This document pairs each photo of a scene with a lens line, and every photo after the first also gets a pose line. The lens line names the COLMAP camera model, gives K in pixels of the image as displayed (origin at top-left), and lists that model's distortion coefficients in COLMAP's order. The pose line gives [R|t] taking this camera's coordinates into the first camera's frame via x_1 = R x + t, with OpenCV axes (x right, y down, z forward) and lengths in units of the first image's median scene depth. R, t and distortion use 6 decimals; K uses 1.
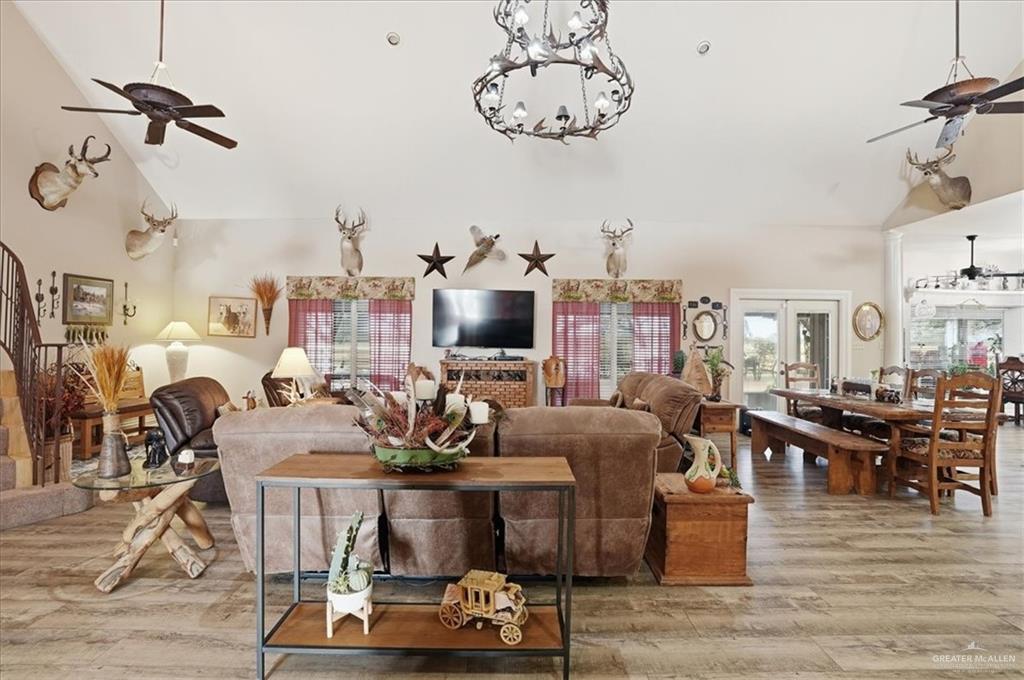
lens RADIAL K [[498.6, 0, 512.0], [0, 498.6, 340.0], [0, 0, 1]] dist [-0.078838, 0.034383]
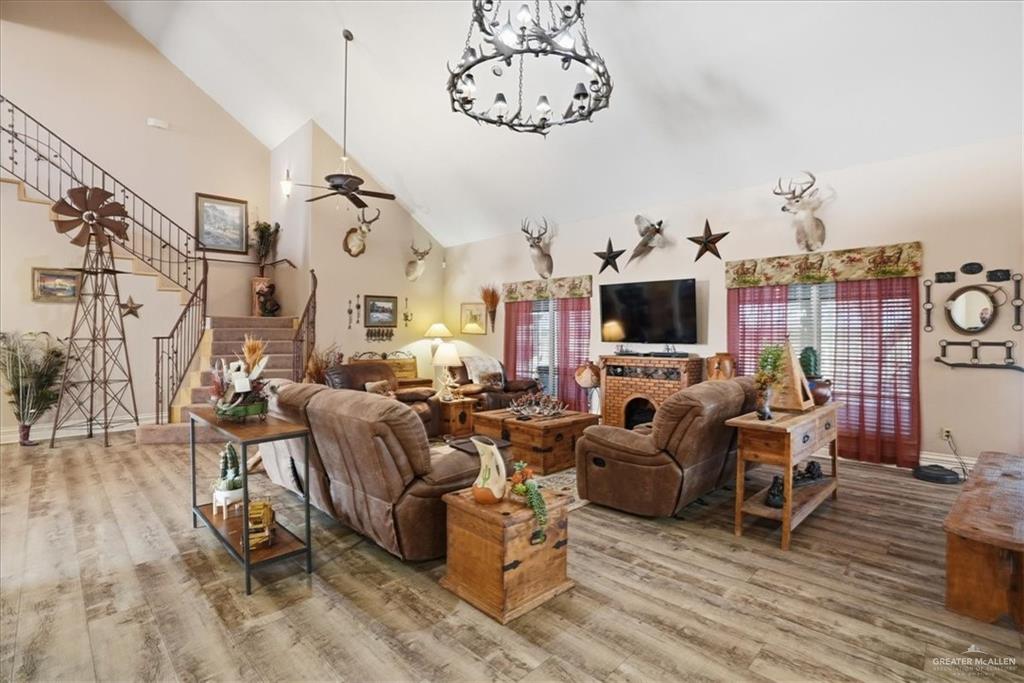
lens RADIAL K [[493.0, 0, 512.0], [0, 493.0, 341.5], [0, 0, 1]] dist [-0.073800, 0.031154]
pose [[0.696057, 0.000726, -0.717986, 0.432339], [0.007892, 0.999931, 0.008661, 0.002508], [0.717943, -0.011695, 0.696004, 0.167127]]
